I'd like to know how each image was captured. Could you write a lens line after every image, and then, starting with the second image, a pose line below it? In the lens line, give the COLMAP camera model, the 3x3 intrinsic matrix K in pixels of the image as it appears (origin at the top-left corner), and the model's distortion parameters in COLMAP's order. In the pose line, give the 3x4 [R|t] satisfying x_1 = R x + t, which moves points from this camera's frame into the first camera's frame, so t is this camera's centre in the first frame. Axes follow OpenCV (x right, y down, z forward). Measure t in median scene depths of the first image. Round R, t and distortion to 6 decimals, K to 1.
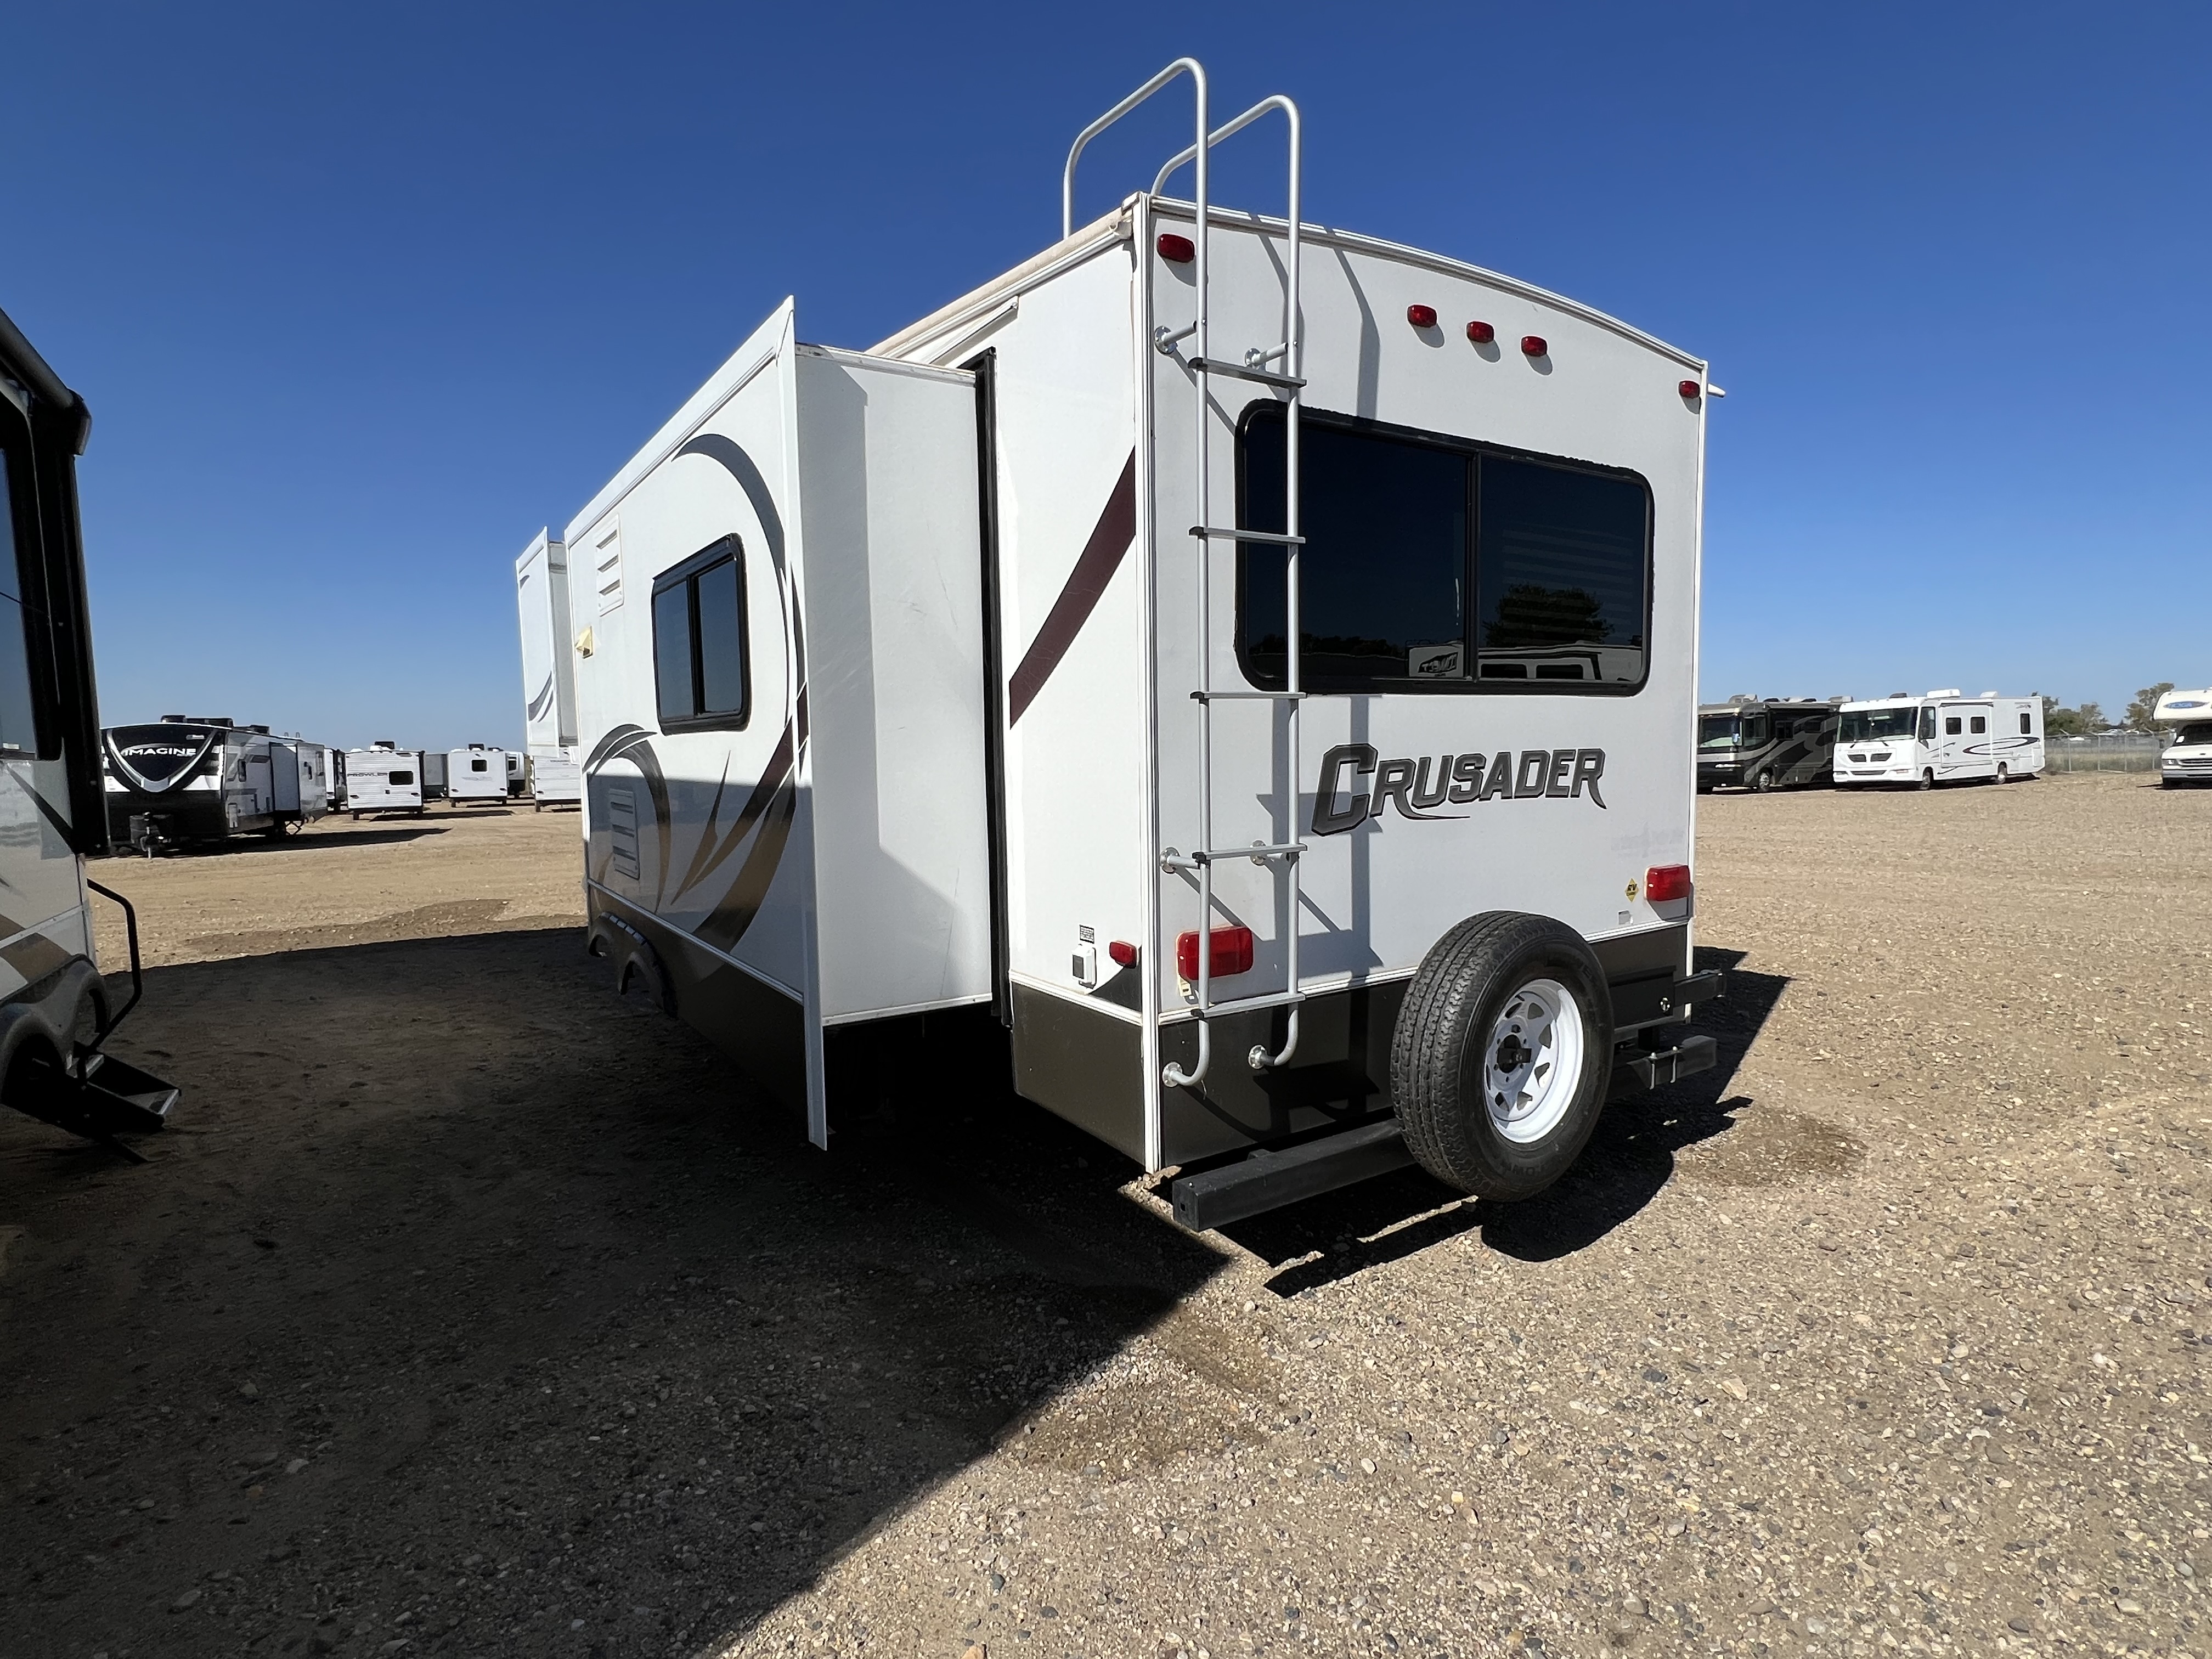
lens RADIAL K [[1130.3, 0, 1103.4], [0, 1130.3, 829.2], [0, 0, 1]] dist [0.006367, 0.000133]
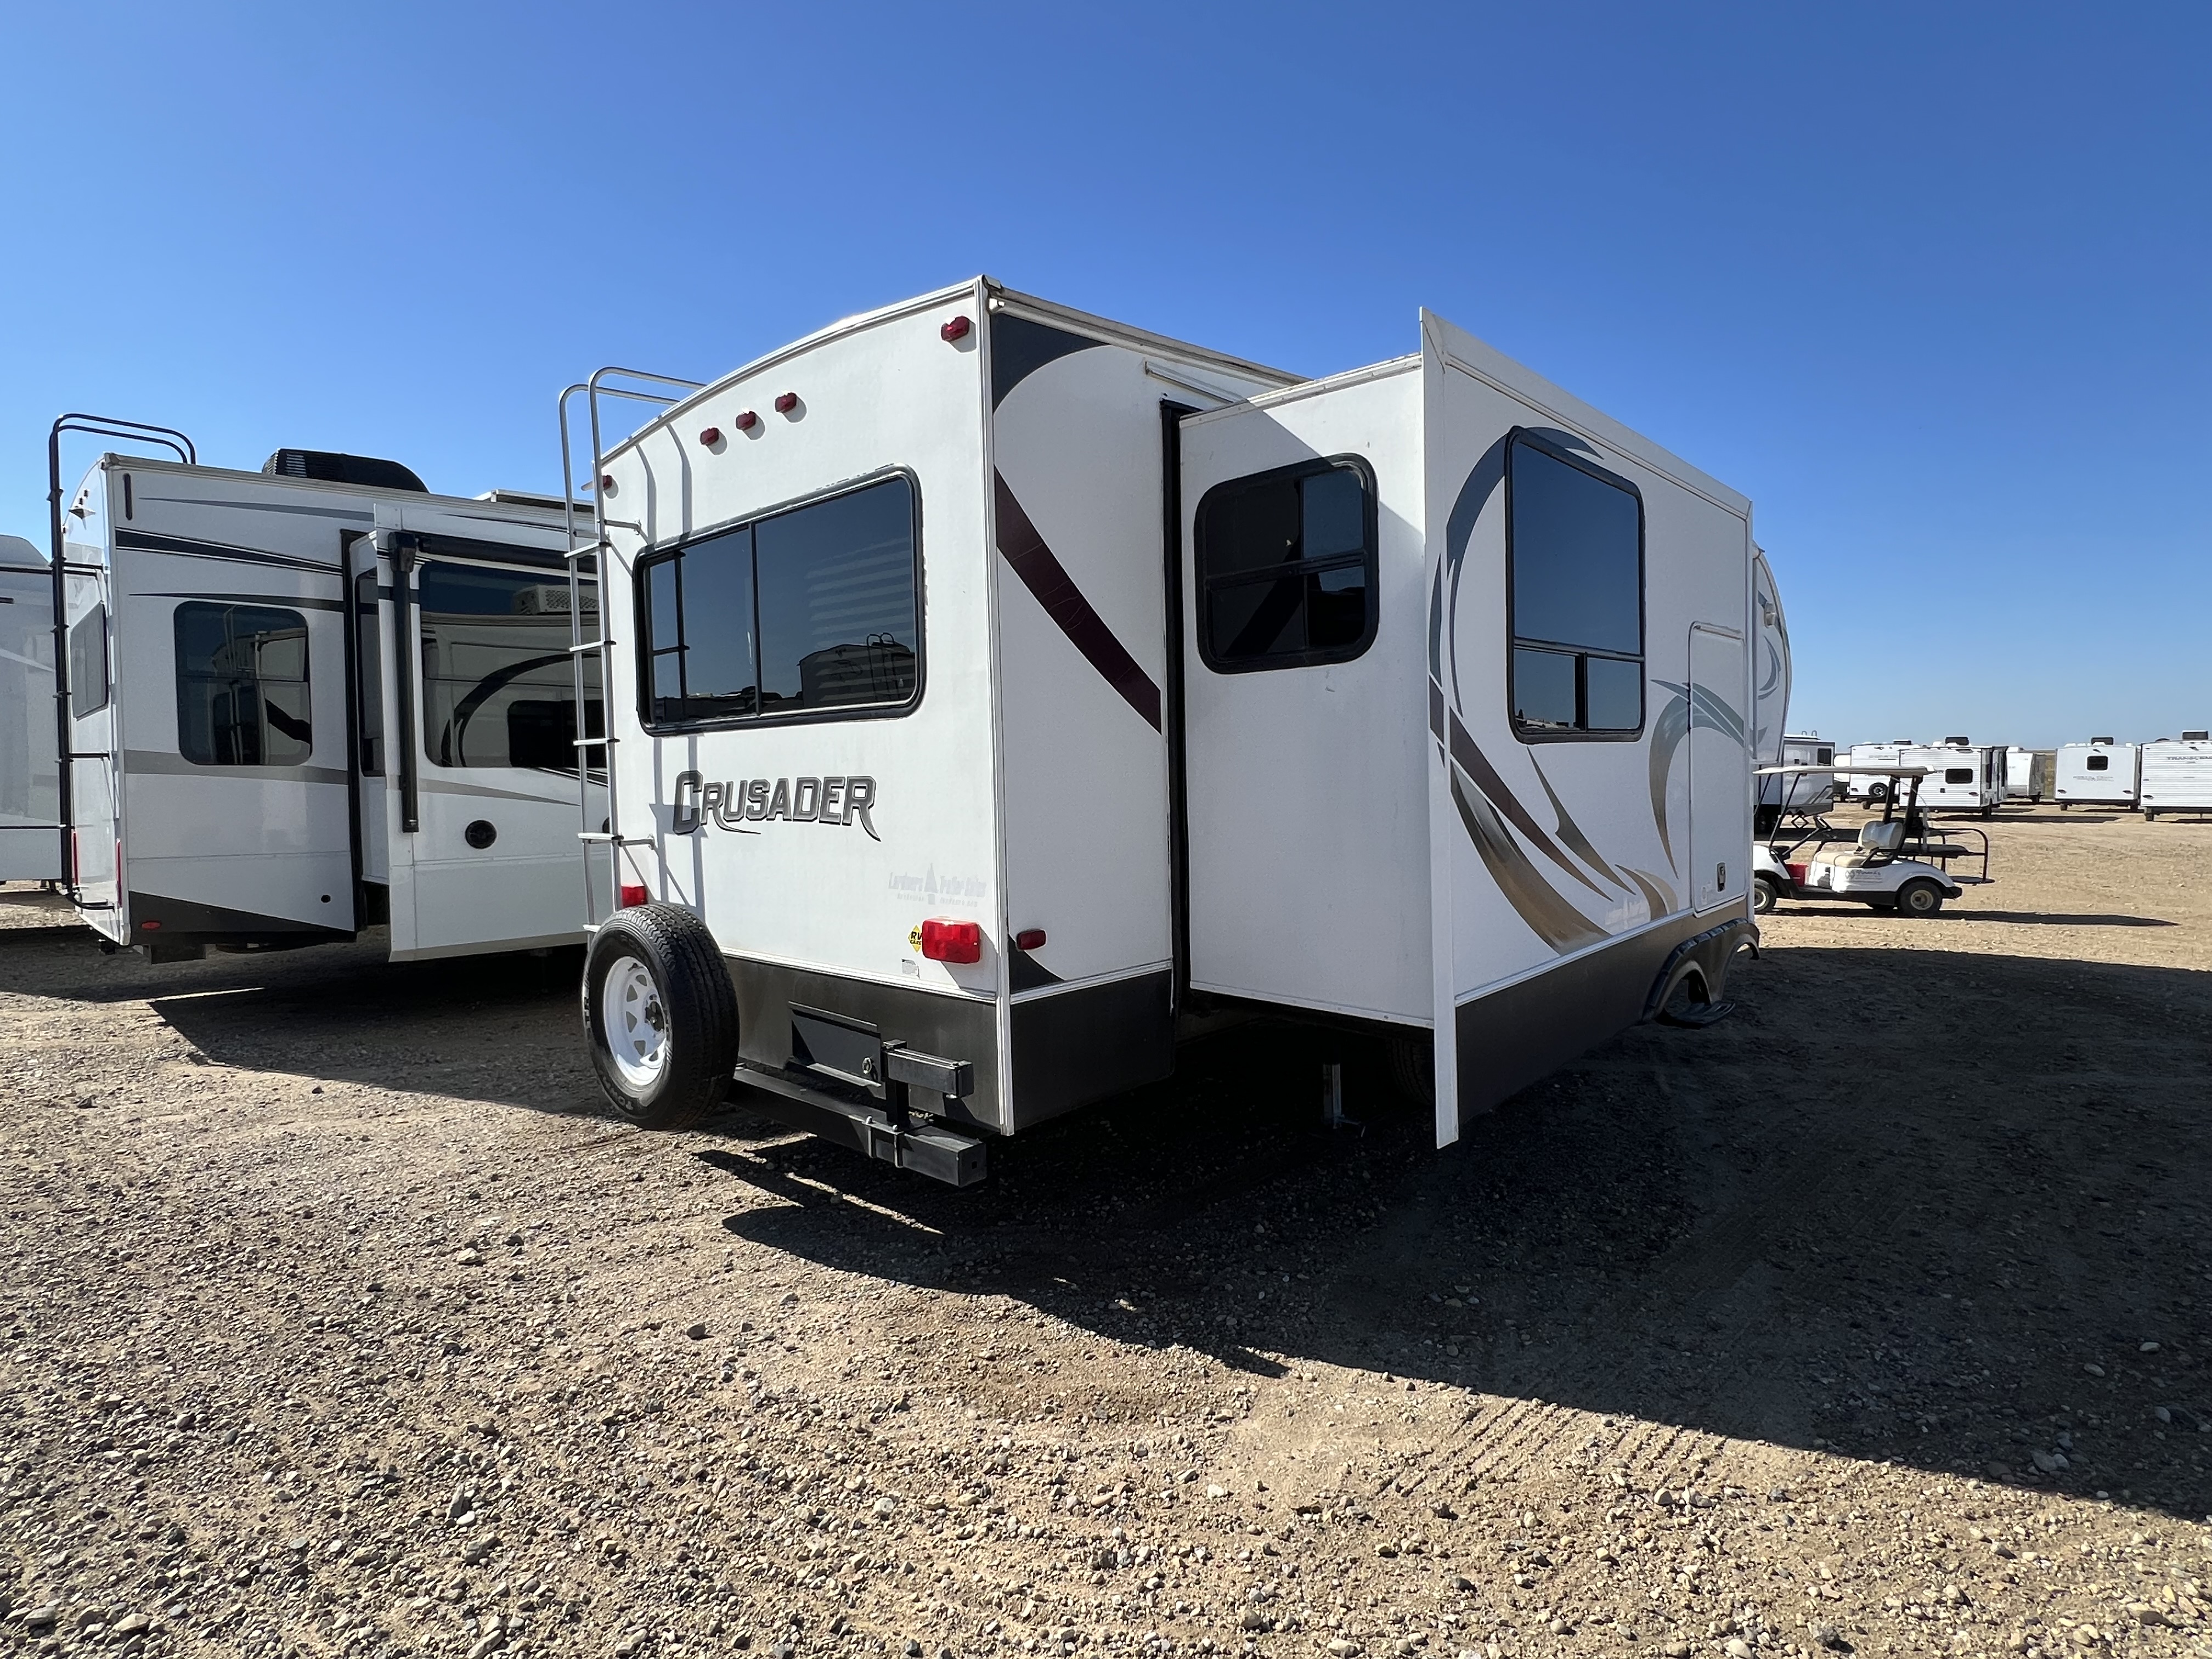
lens RADIAL K [[1130.3, 0, 1105.8], [0, 1130.3, 826.6], [0, 0, 1]] dist [0.006367, 0.000133]
pose [[0.240303, 0.061796, -0.968729, 1.467100], [-0.058883, 0.997062, 0.048997, -0.091595], [0.968910, 0.045268, 0.243235, 1.012847]]
